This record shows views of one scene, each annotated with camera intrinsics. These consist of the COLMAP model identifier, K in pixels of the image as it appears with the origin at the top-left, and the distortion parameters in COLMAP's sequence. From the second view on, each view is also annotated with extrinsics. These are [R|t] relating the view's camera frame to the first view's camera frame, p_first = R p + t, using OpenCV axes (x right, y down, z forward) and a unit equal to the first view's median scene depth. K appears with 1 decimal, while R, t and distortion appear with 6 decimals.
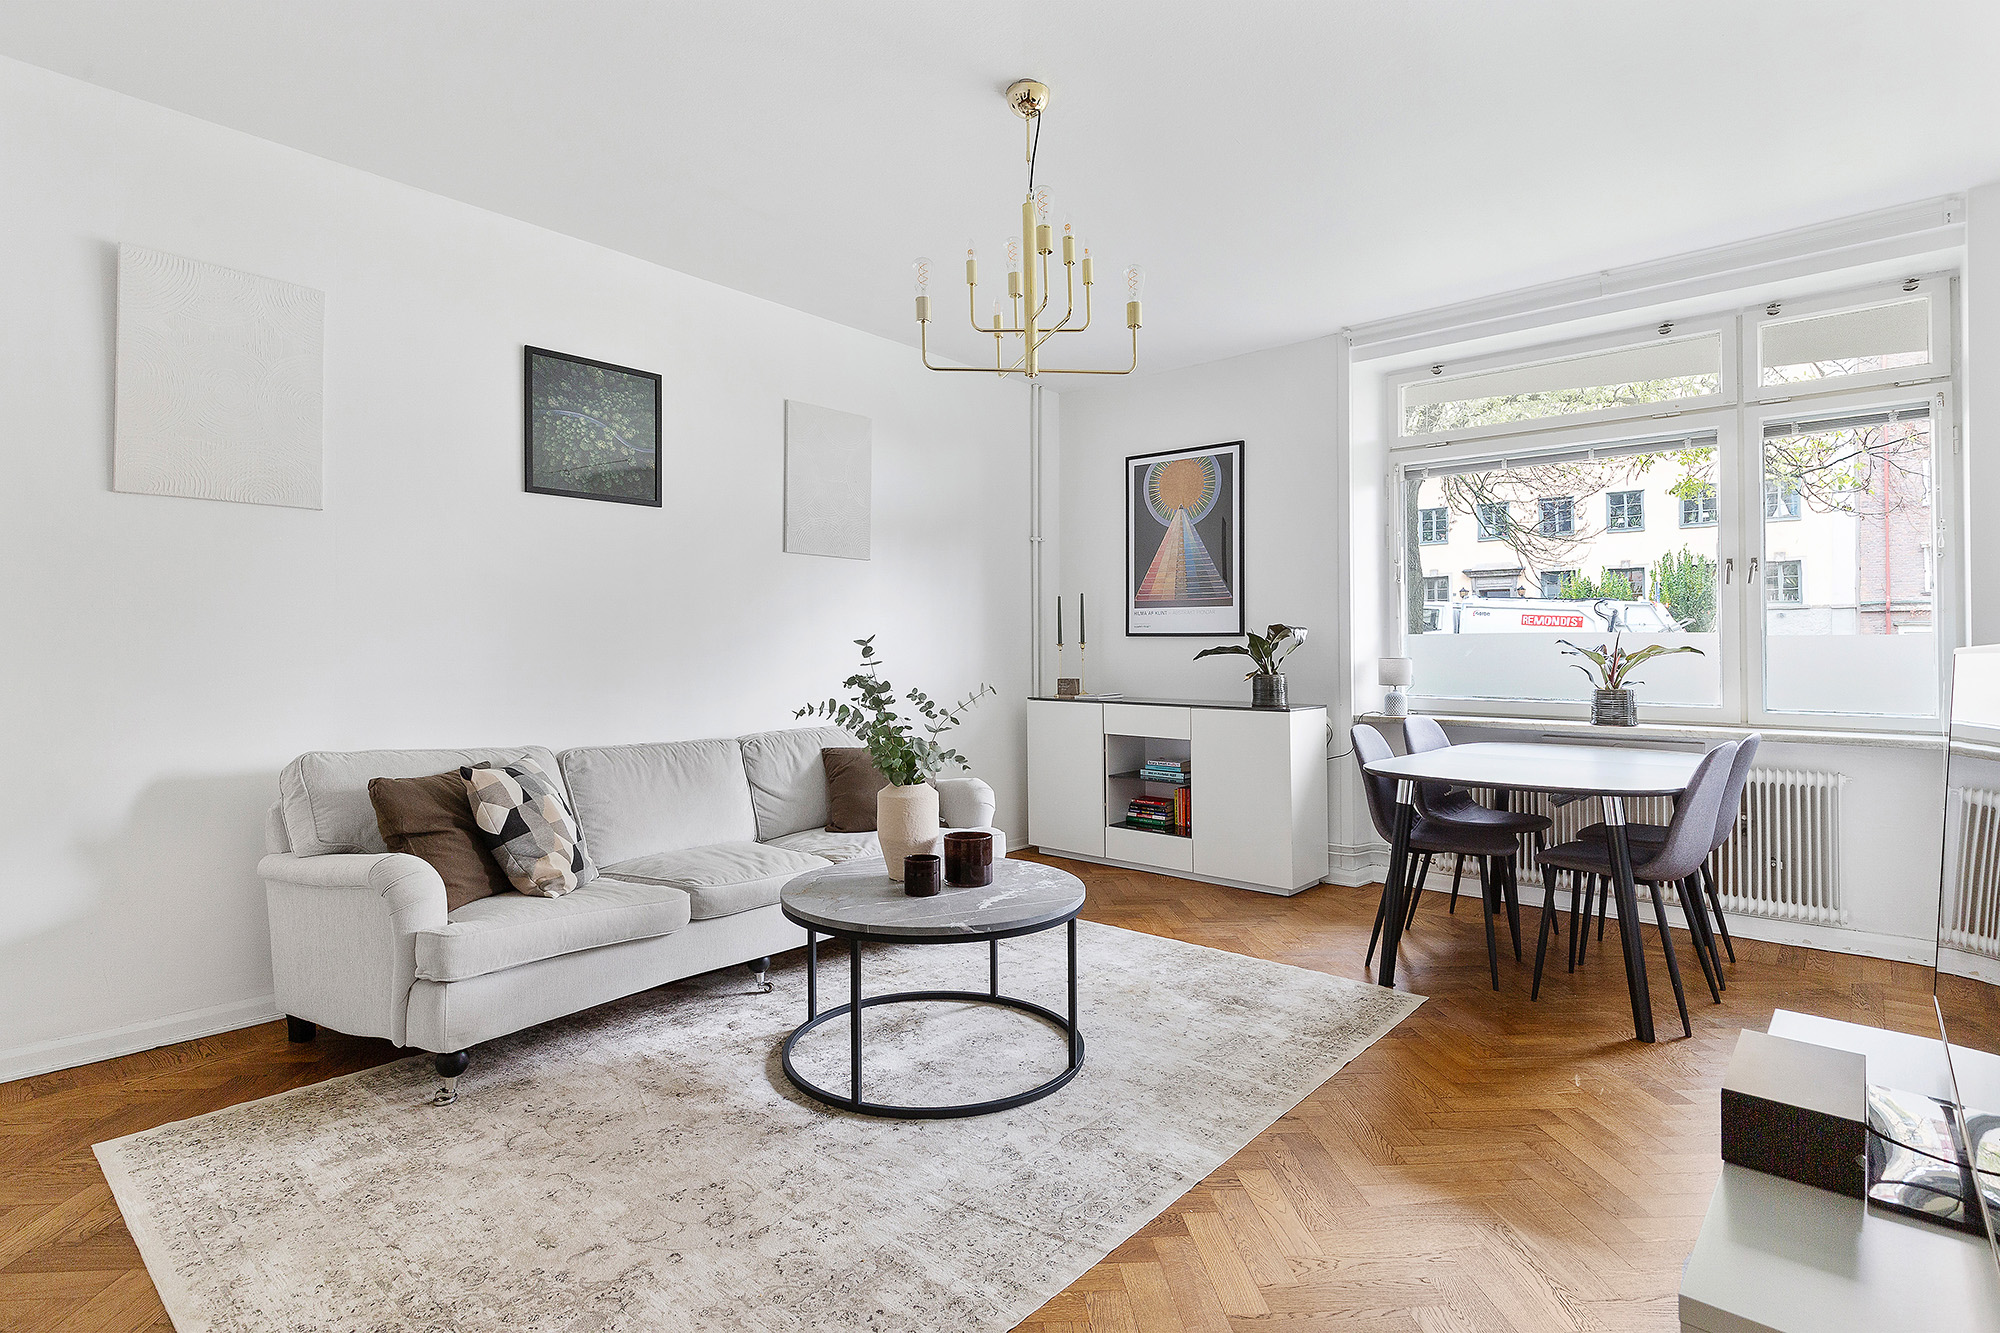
lens RADIAL K [[983.2, 0, 989.4], [0, 983.2, 649.1], [0, 0, 1]] dist [-0.001055, -0.000719]
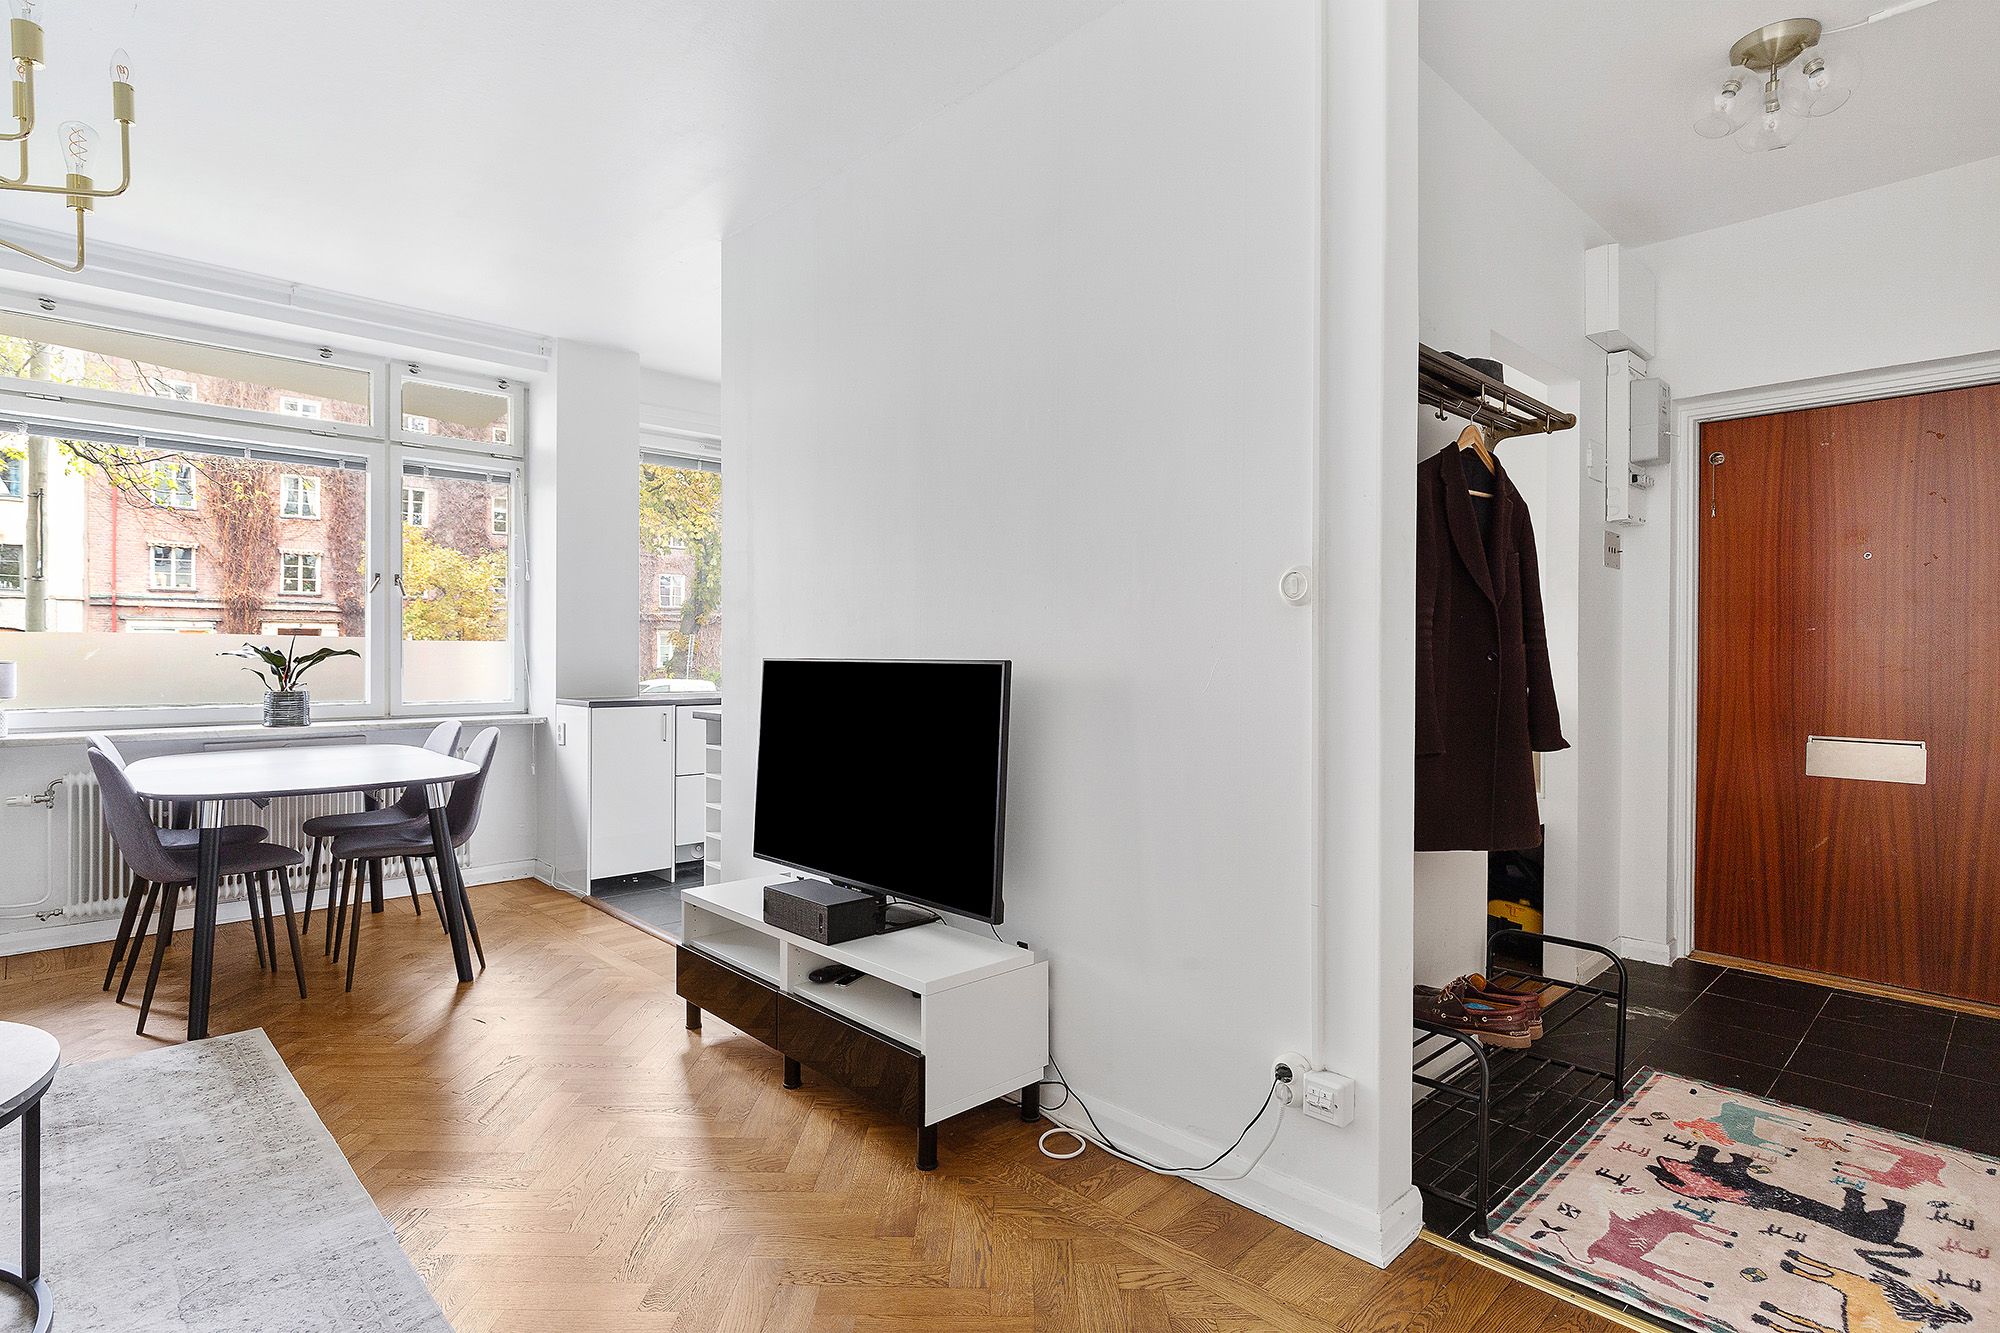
lens RADIAL K [[1010.6, 0, 989.0], [0, 1010.6, 654.4], [0, 0, 1]] dist [0.000242, 0.000405]
pose [[0.081074, -0.005622, 0.996692, -0.375479], [-0.007242, 0.999954, 0.006230, -0.009526], [-0.996682, -0.007724, 0.081030, 0.194831]]
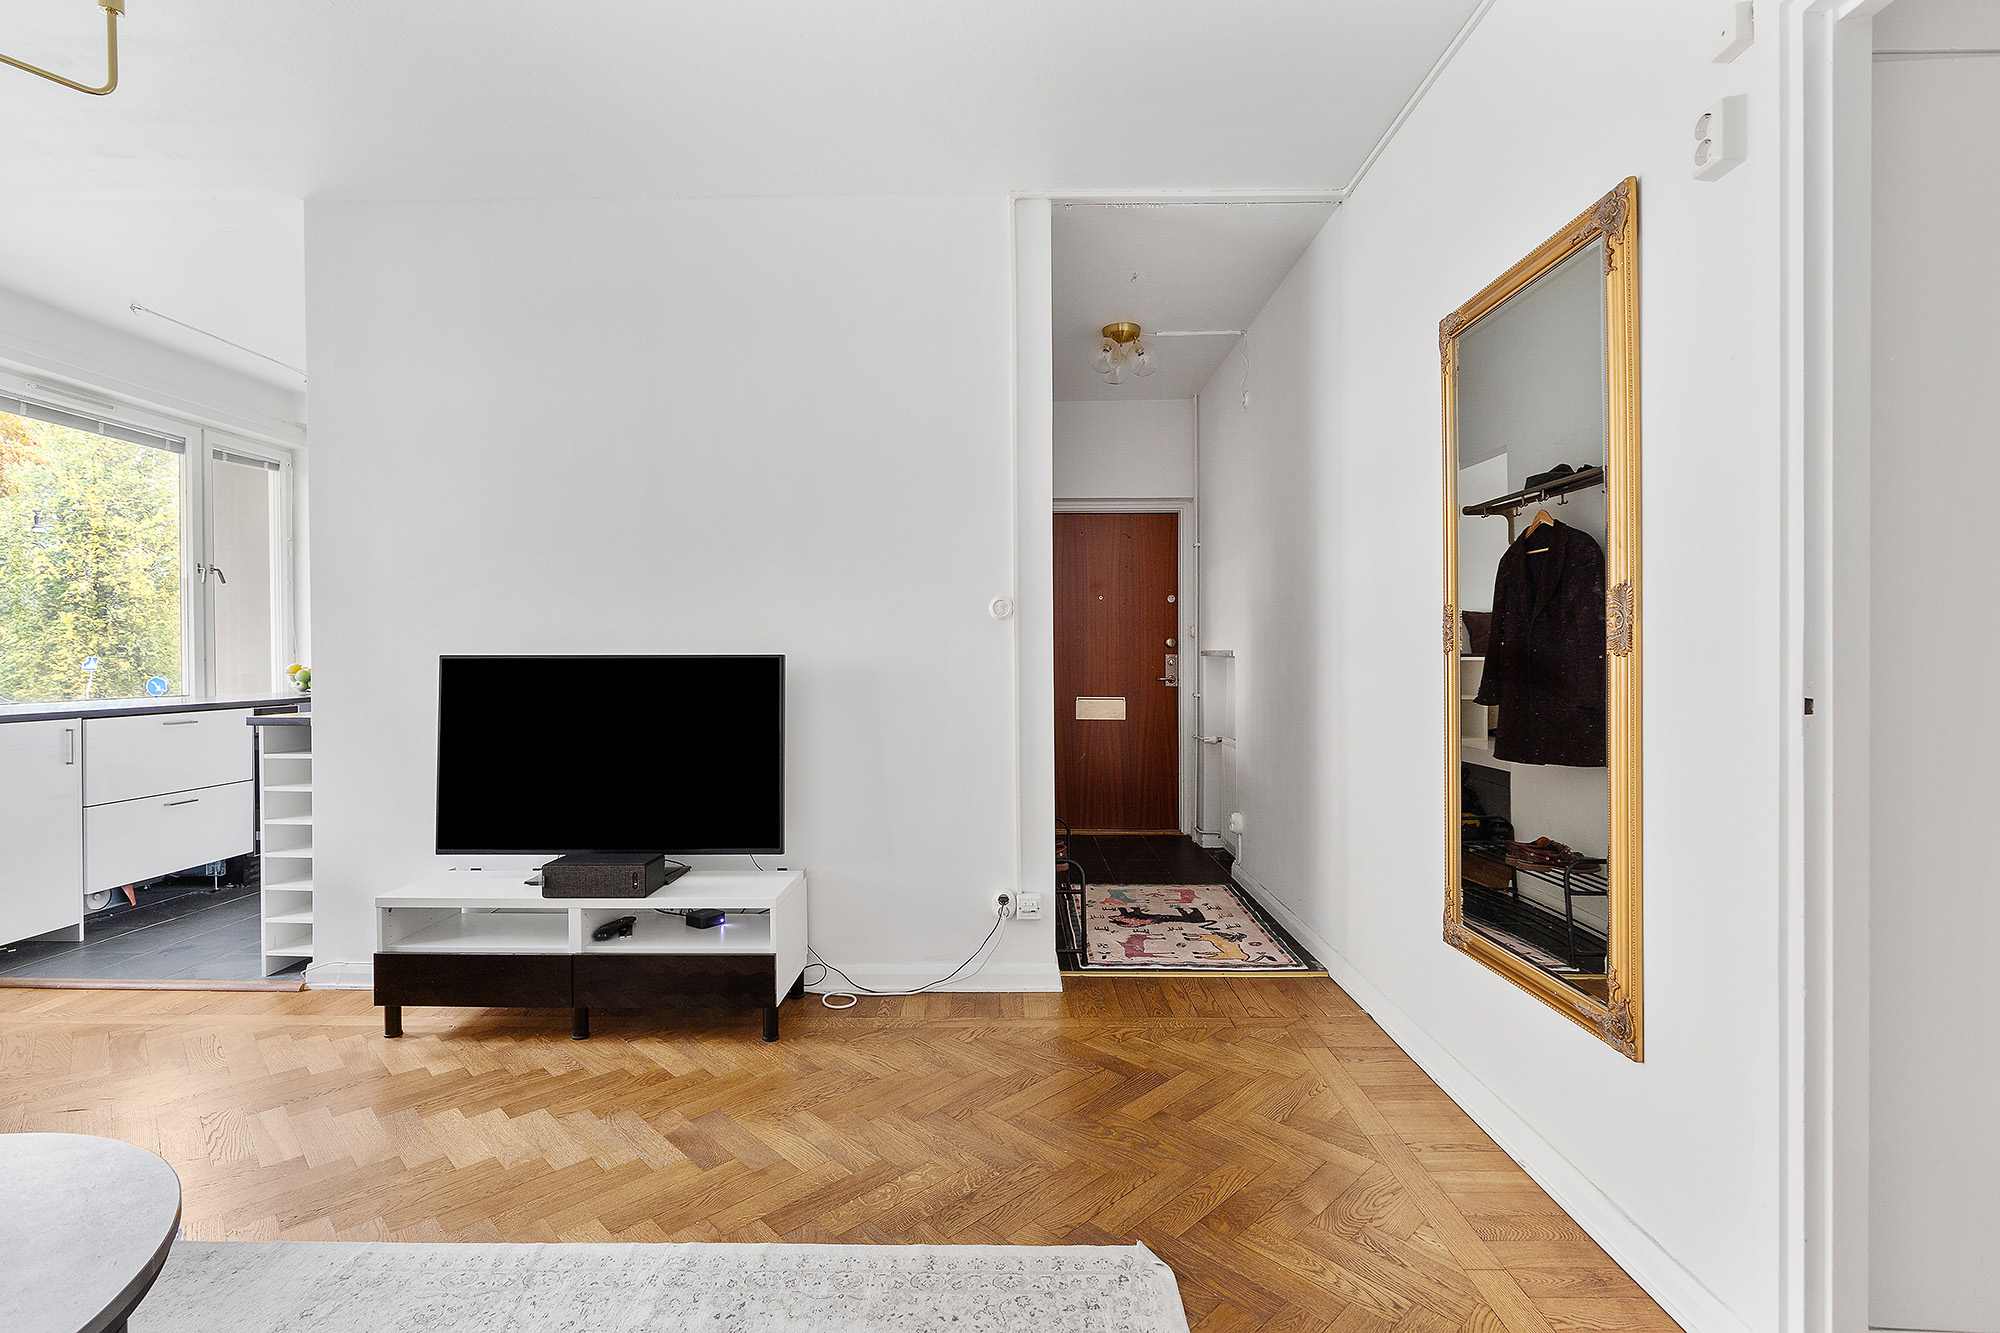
lens RADIAL K [[919.6, 0, 999.2], [0, 919.6, 653.3], [0, 0, 1]] dist [0.000705, -0.000106]
pose [[-0.660430, -0.001302, 0.750887, -0.436460], [-0.005076, 0.999983, -0.002731, -0.001689], [-0.750871, -0.005616, -0.660425, 0.610102]]
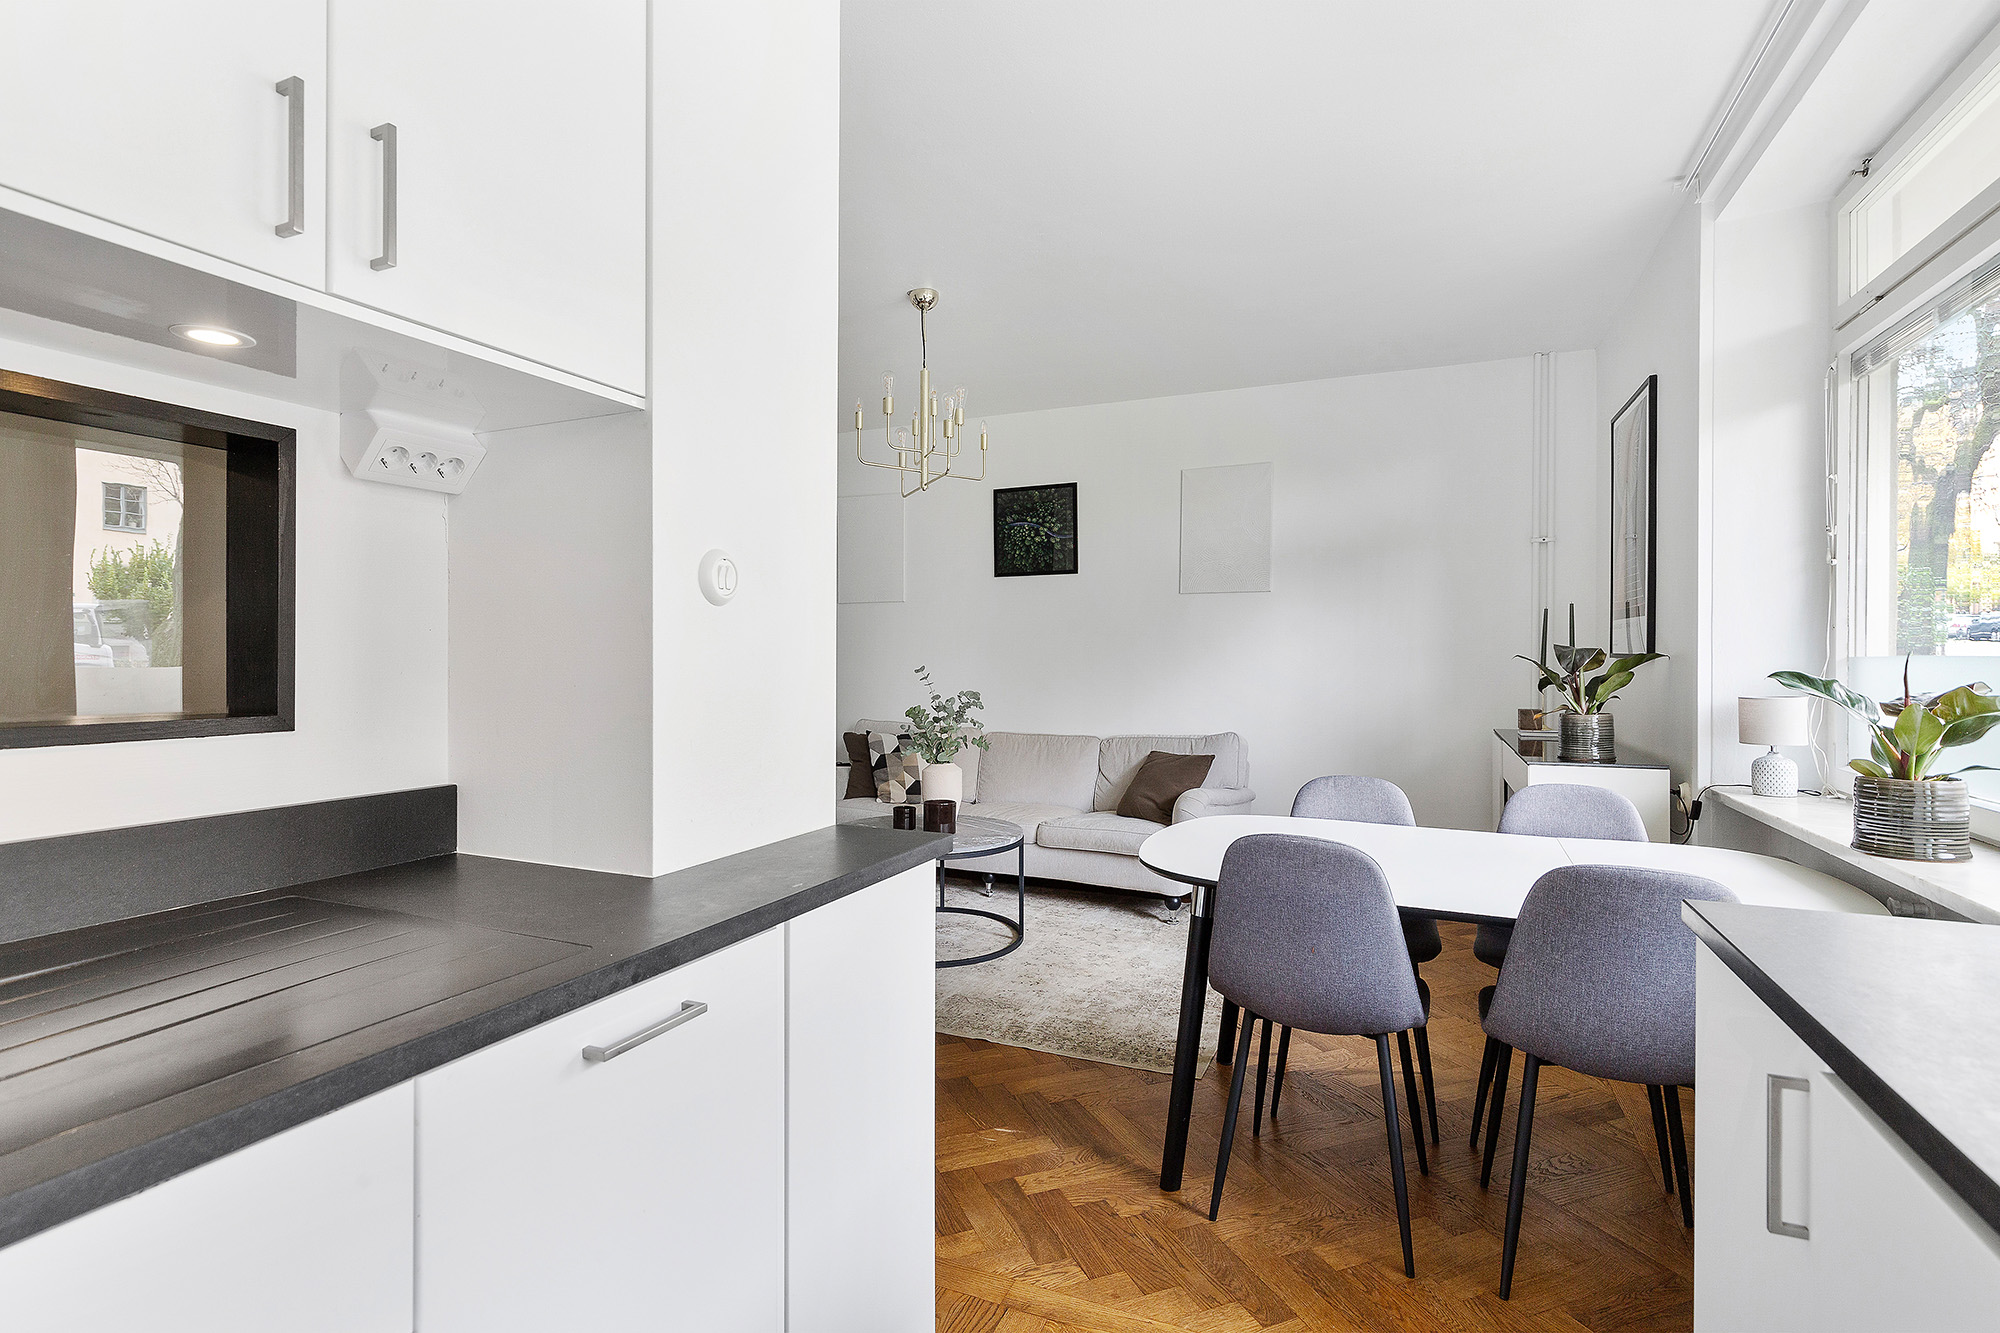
lens RADIAL K [[950.1, 0, 1000.0], [0, 950.1, 666.5], [0, 0, 1]] dist [-0.000456, -0.000009]
pose [[0.309494, 0.006981, -0.950876, 0.994615], [-0.001384, 0.999975, 0.006891, -0.016963], [0.950900, -0.000816, 0.309496, 0.469329]]
